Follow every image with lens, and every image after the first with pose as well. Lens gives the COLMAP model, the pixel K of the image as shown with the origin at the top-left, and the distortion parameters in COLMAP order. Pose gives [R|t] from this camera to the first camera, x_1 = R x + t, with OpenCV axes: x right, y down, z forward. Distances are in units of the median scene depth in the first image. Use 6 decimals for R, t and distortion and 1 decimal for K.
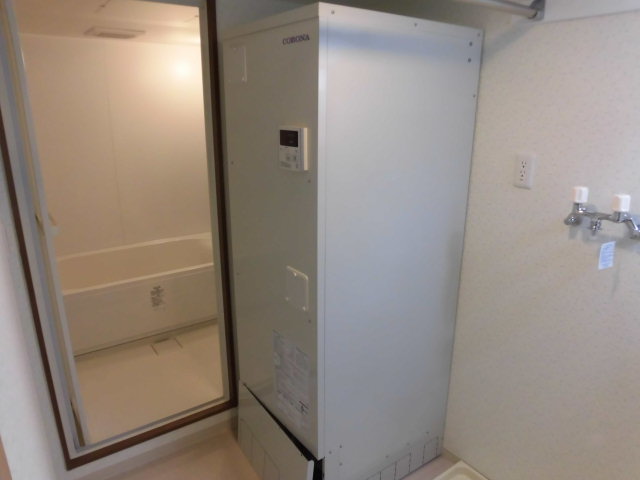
lens RADIAL K [[449.9, 0, 320.0], [0, 449.9, 240.0], [0, 0, 1]] dist [-0.051865, 0.001005]
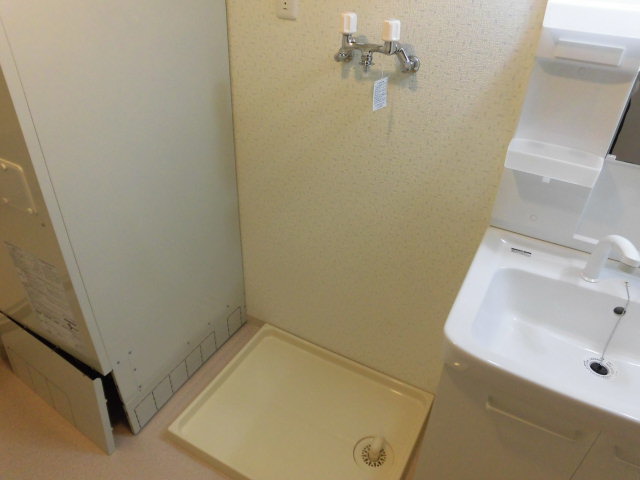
lens RADIAL K [[449.9, 0, 320.0], [0, 449.9, 240.0], [0, 0, 1]] dist [-0.051865, 0.001005]
pose [[0.898419, -0.217137, 0.381700, 0.116434], [0.089521, 0.941507, 0.324885, 0.007204], [-0.429918, -0.257713, 0.865306, 0.168819]]
